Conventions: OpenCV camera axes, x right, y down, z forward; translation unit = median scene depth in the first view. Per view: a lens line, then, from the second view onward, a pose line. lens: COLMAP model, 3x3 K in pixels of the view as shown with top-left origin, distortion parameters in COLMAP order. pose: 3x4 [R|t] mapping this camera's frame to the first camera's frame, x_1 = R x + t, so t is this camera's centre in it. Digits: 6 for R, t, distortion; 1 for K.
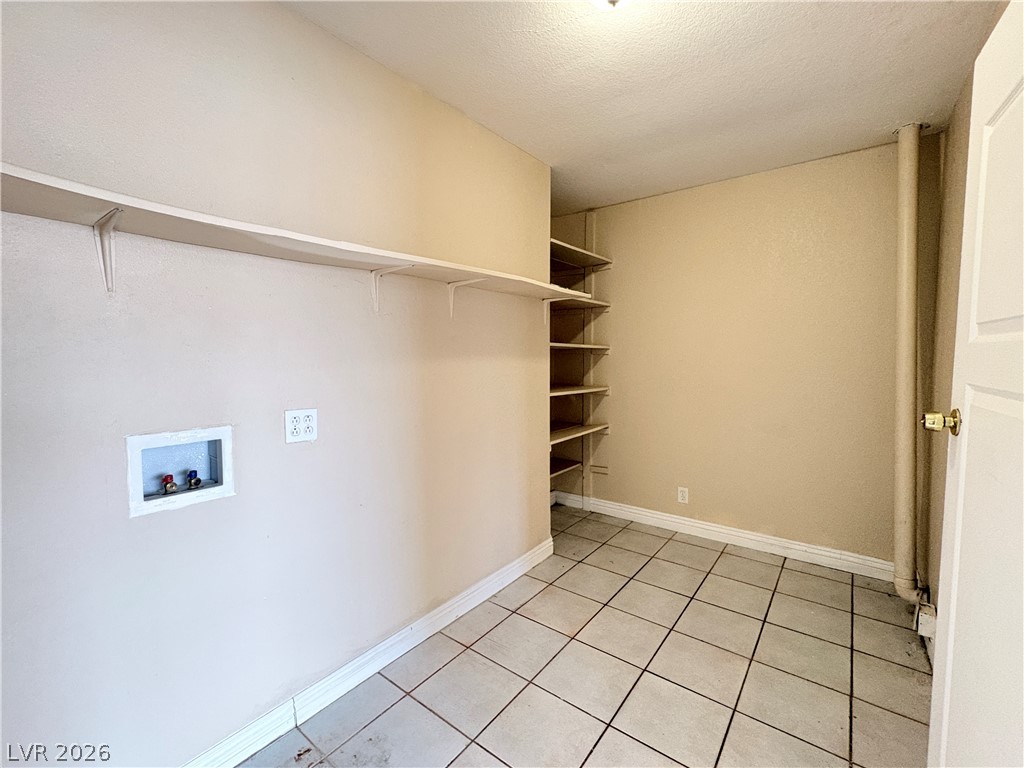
lens RADIAL K [[443.7, 0, 511.0], [0, 443.7, 381.2], [0, 0, 1]] dist [0.003195, 0.000530]
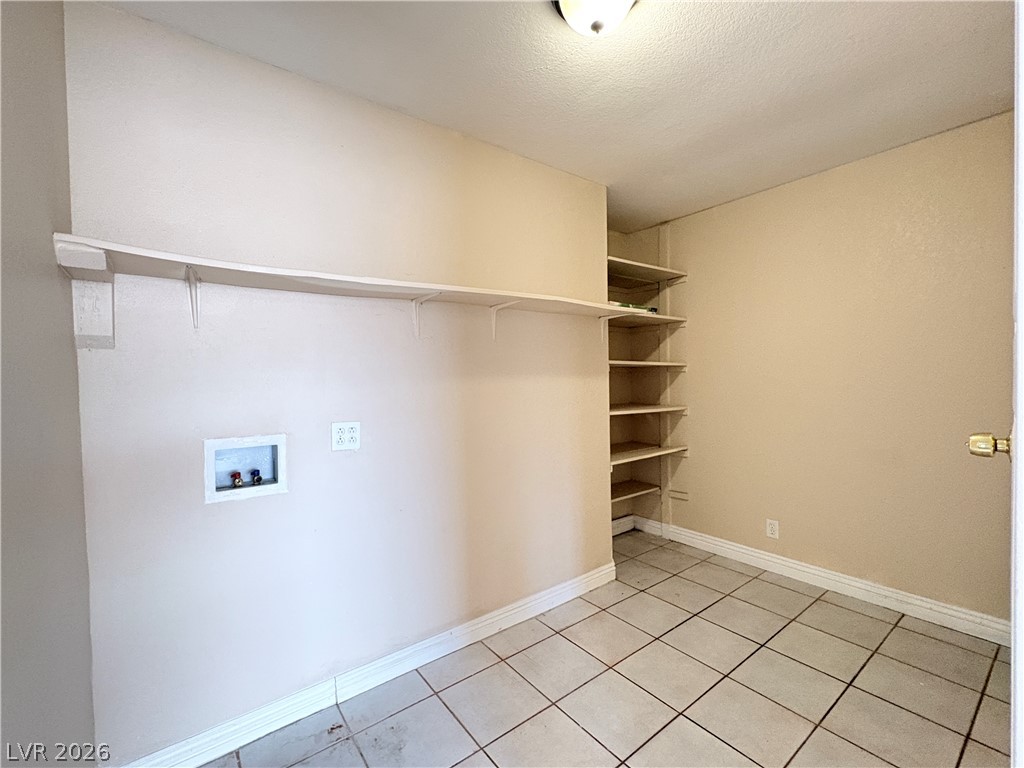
lens RADIAL K [[443.7, 0, 513.9], [0, 443.7, 381.6], [0, 0, 1]] dist [0.003195, 0.000530]
pose [[0.964829, -0.010972, -0.262649, 0.190412], [-0.001619, 0.998862, -0.047677, 0.009490], [0.262873, 0.046425, 0.963713, -0.004730]]
